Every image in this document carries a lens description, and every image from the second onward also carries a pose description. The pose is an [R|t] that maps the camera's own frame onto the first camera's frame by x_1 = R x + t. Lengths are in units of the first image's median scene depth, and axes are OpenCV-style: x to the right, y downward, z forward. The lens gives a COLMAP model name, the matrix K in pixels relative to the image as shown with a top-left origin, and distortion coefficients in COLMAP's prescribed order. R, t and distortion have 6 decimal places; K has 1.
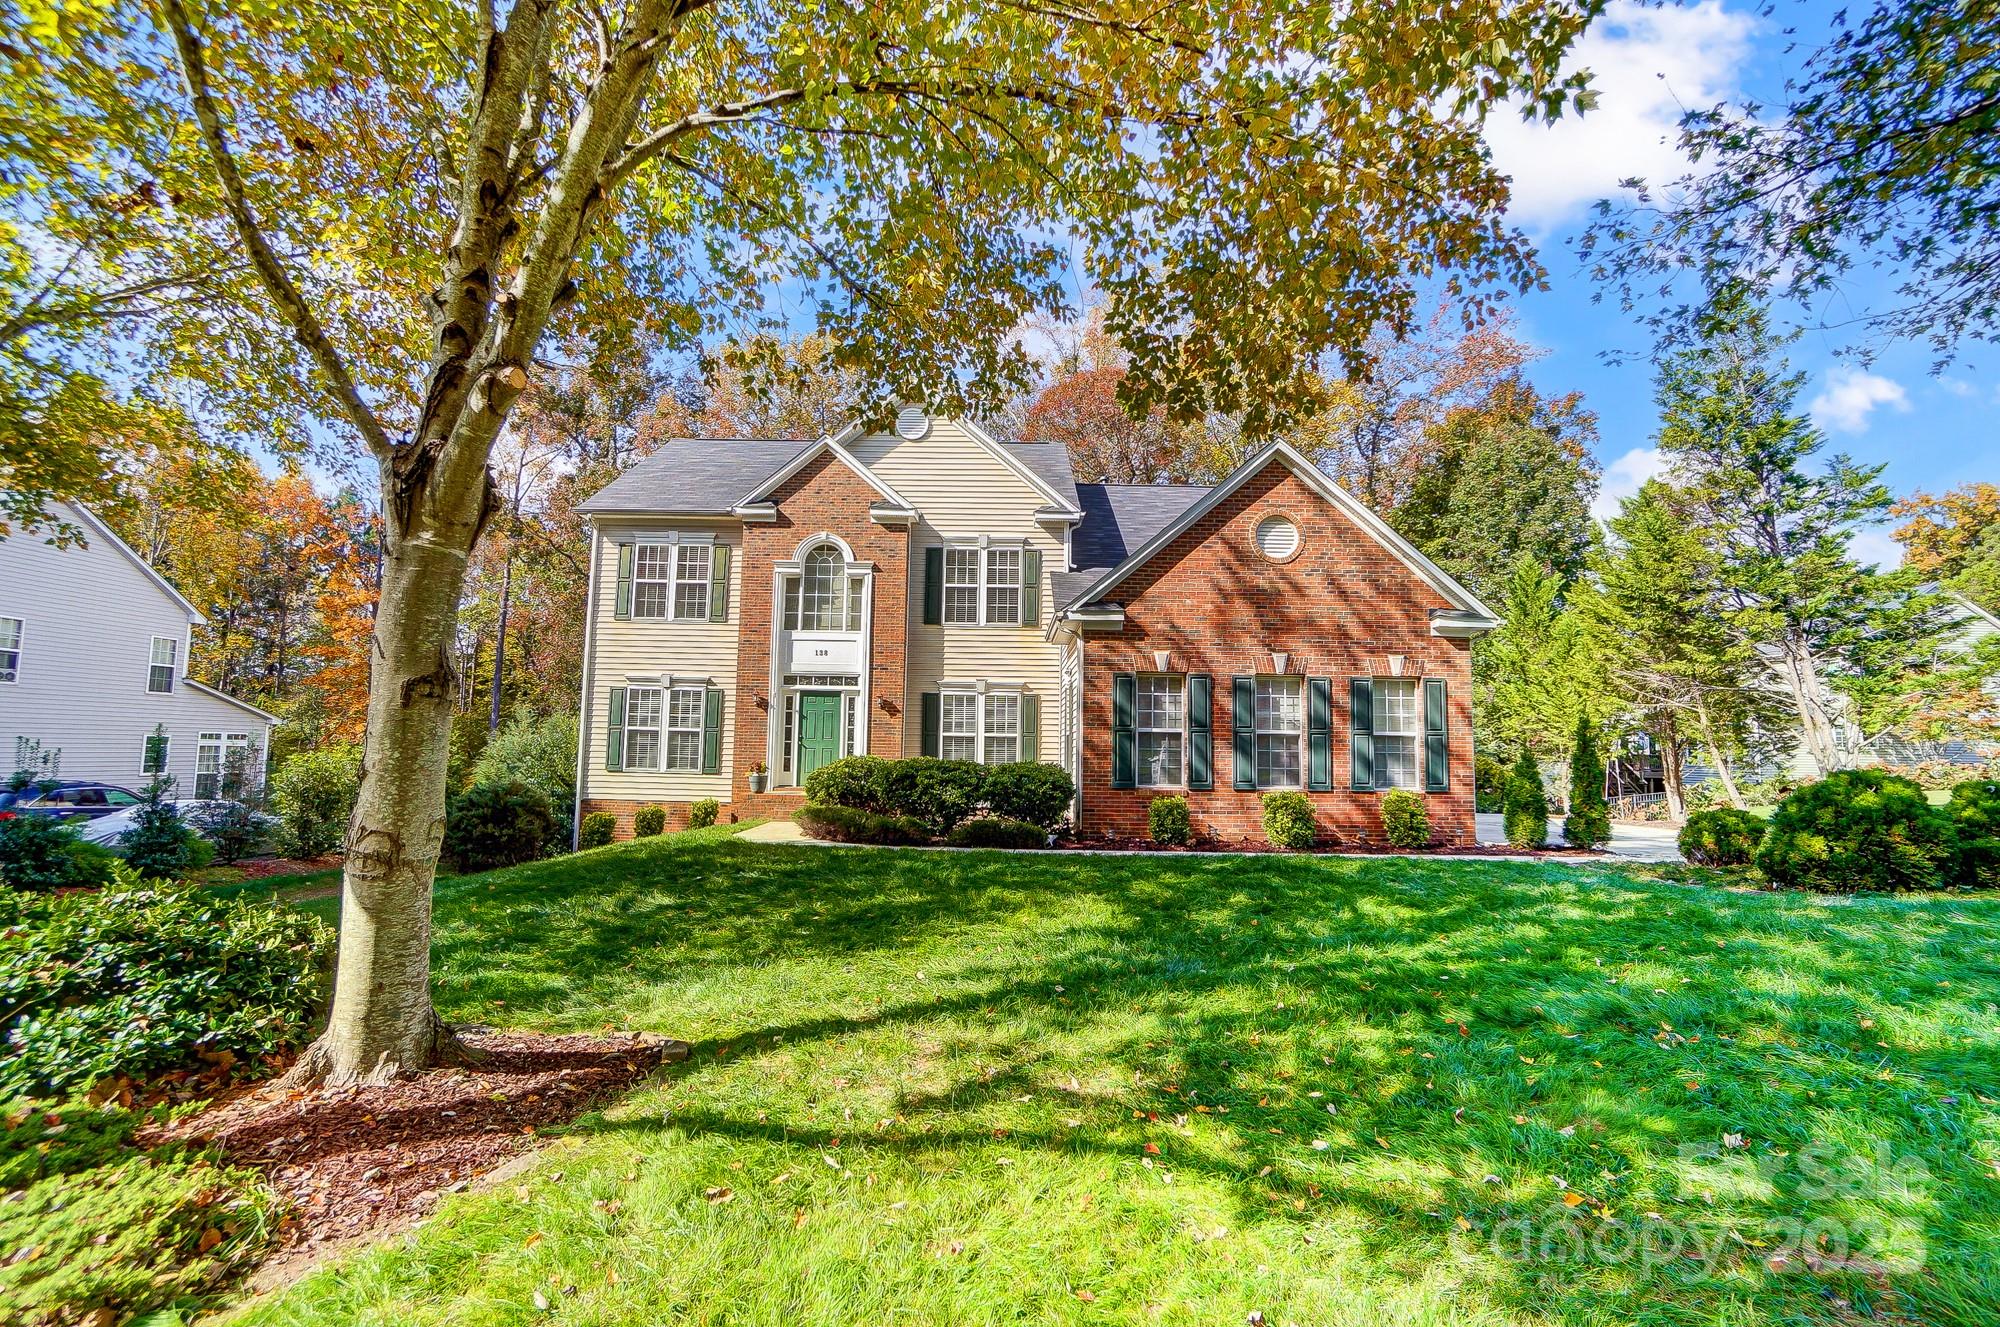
lens RADIAL K [[906.9, 0, 1000.1], [0, 906.9, 658.3], [0, 0, 1]] dist [-0.046493, 0.012953]
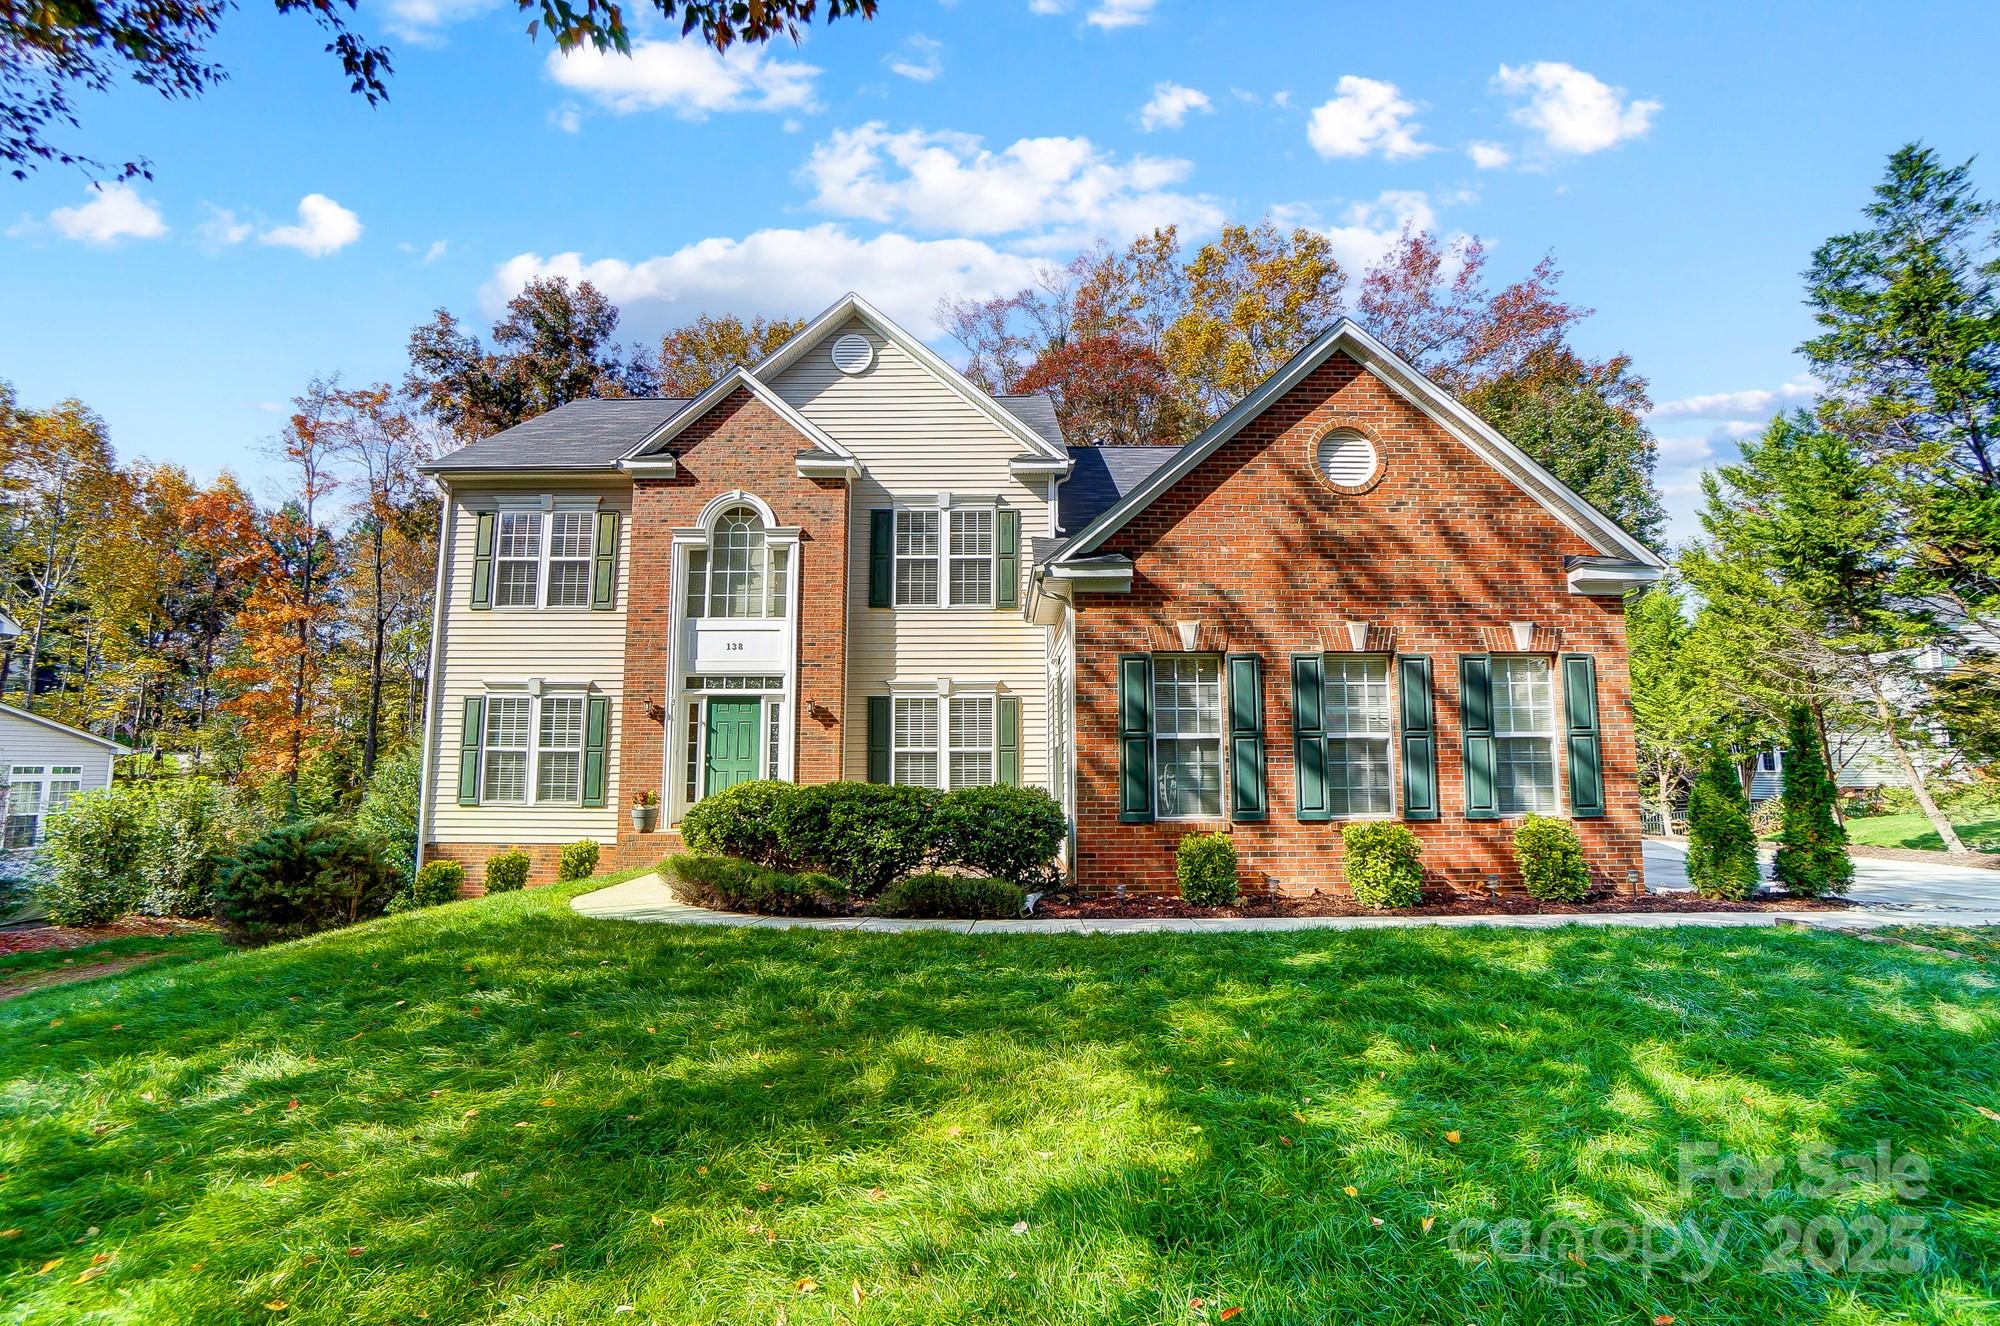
lens RADIAL K [[906.9, 0, 1003.7], [0, 906.9, 662.5], [0, 0, 1]] dist [-0.046493, 0.012953]
pose [[0.999795, -0.018052, 0.009146, 0.023294], [0.018196, 0.999709, -0.015864, 0.024077], [-0.008856, 0.016027, 0.999832, 0.235575]]
